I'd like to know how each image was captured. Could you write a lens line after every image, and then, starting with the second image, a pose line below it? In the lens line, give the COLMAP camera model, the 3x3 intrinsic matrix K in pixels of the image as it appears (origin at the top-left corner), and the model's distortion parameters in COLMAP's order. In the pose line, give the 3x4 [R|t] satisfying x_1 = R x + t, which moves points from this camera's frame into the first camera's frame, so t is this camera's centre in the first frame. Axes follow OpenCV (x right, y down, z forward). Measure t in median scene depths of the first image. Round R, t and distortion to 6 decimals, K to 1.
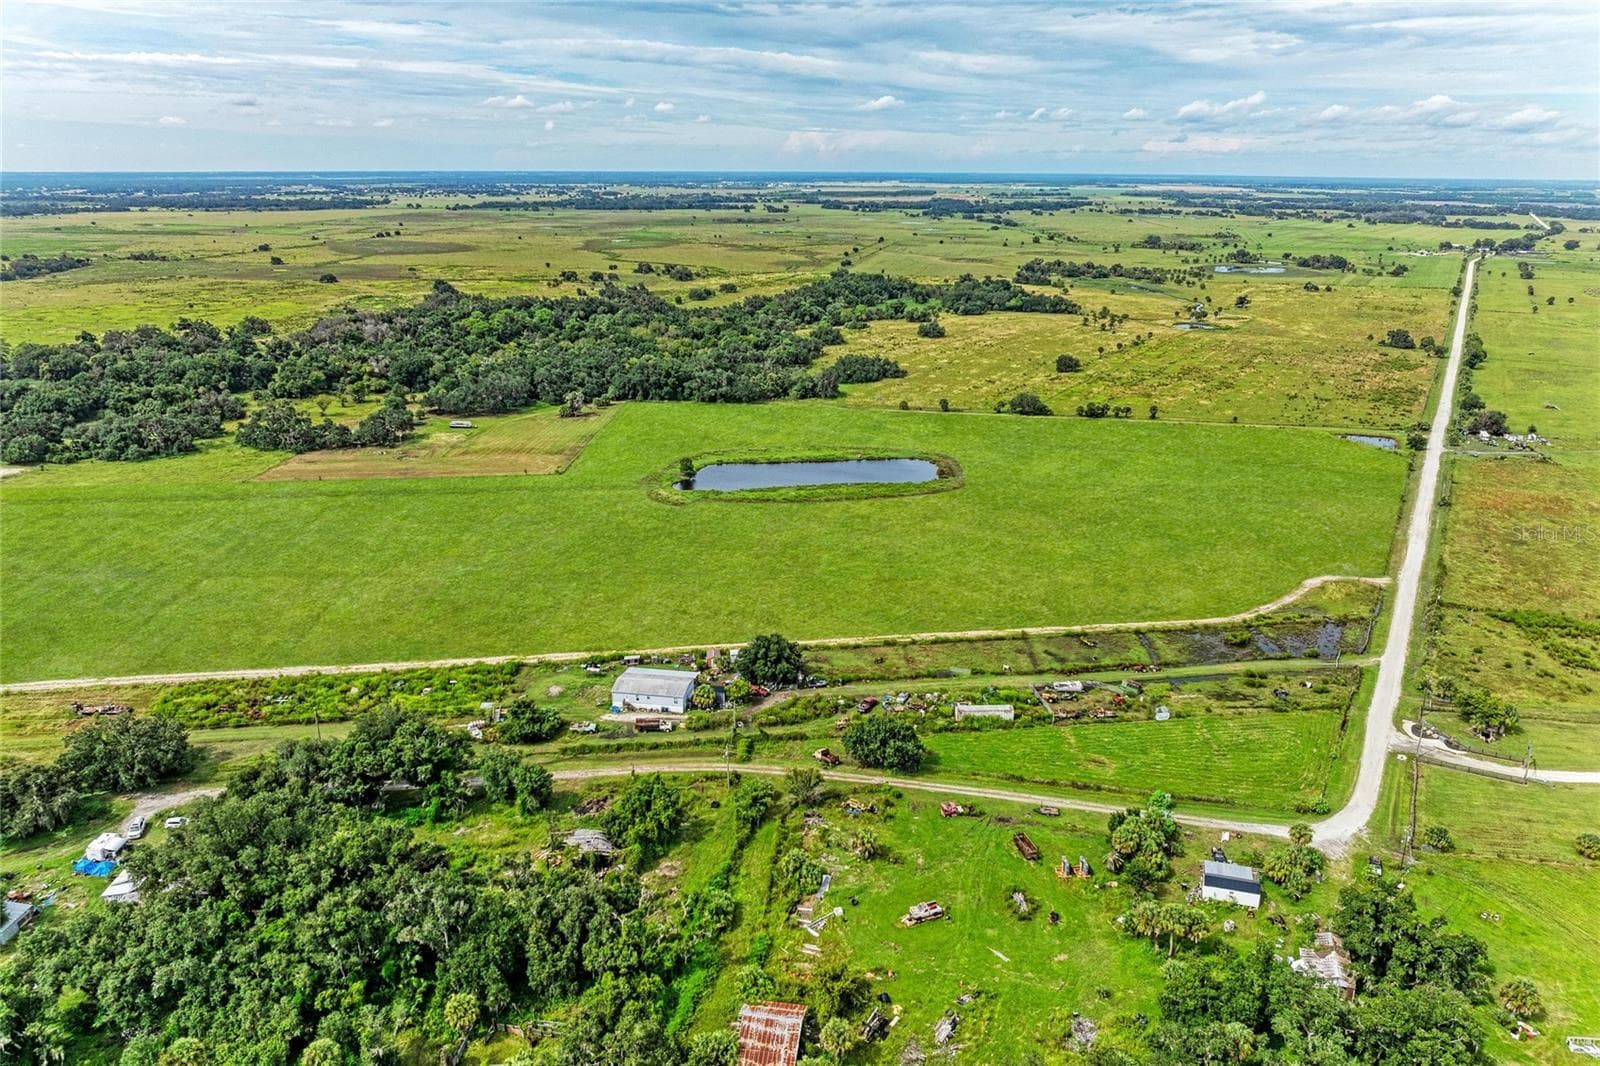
lens RADIAL K [[1125.6, 0, 808.2], [0, 1125.6, 523.2], [0, 0, 1]] dist [-0.031018, 0.019235]
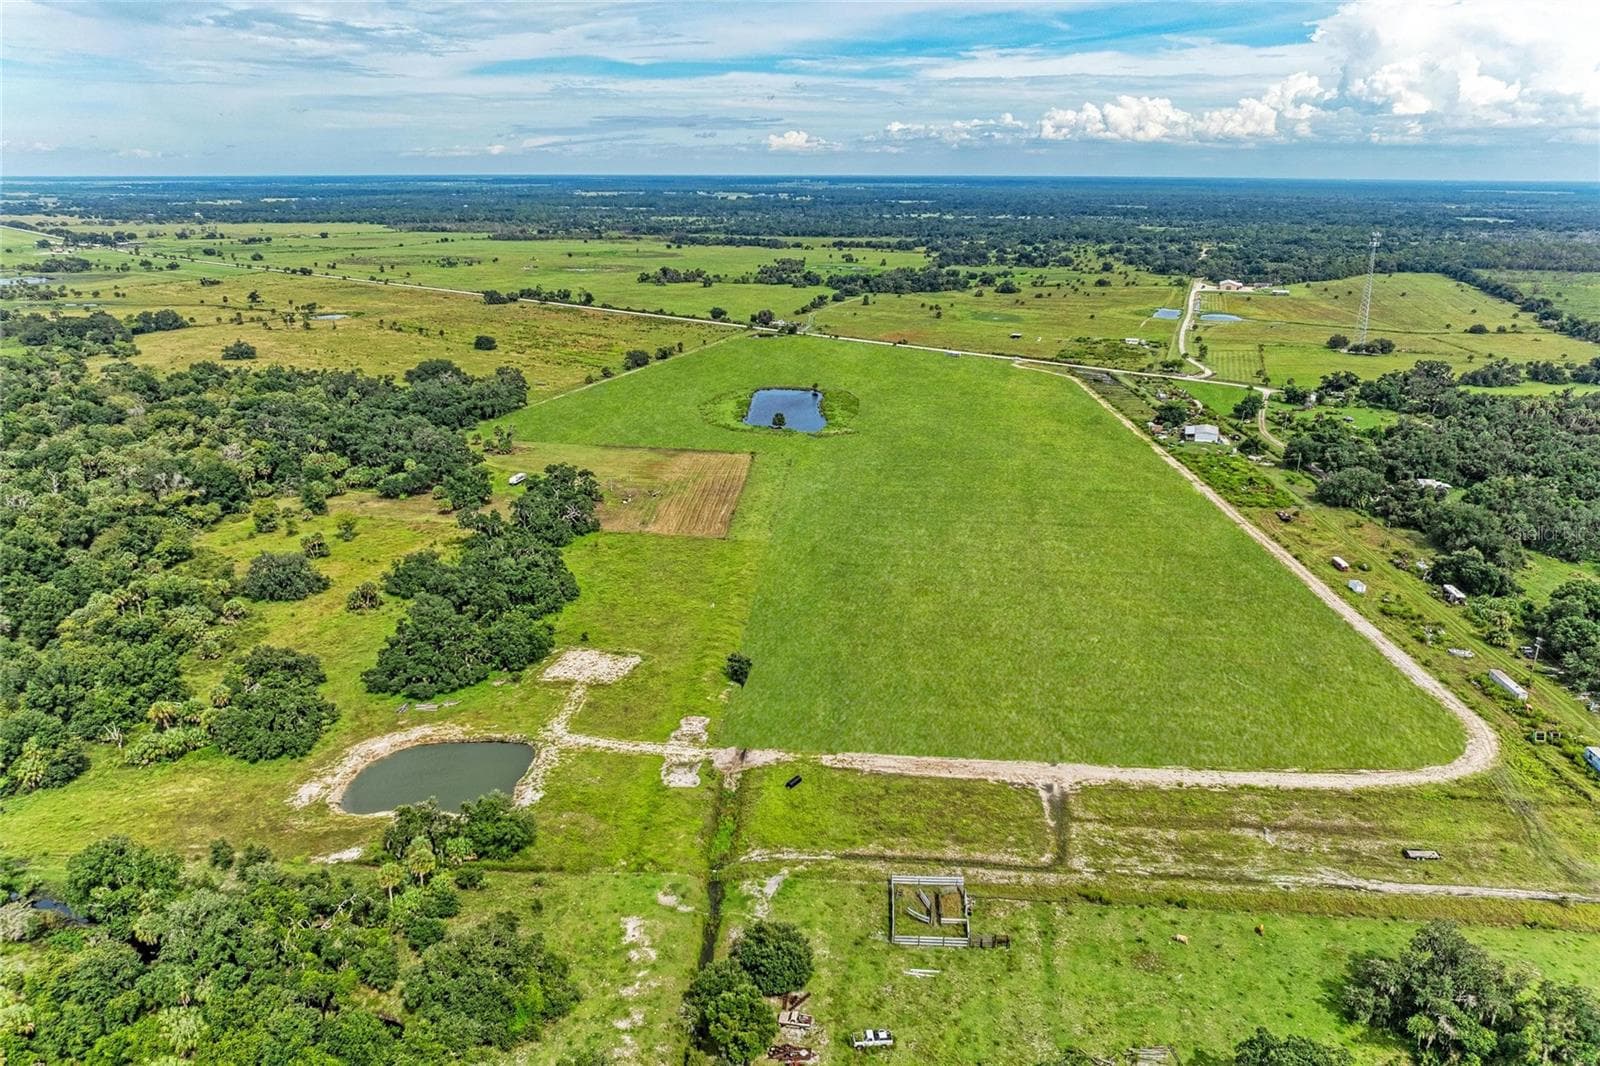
lens RADIAL K [[1125.6, 0, 800.7], [0, 1125.6, 534.0], [0, 0, 1]] dist [-0.031018, 0.019235]
pose [[0.170396, -0.309996, 0.935344, -0.319333], [0.297427, 0.921132, 0.251102, -0.058895], [-0.939416, 0.235410, 0.249158, 0.177897]]
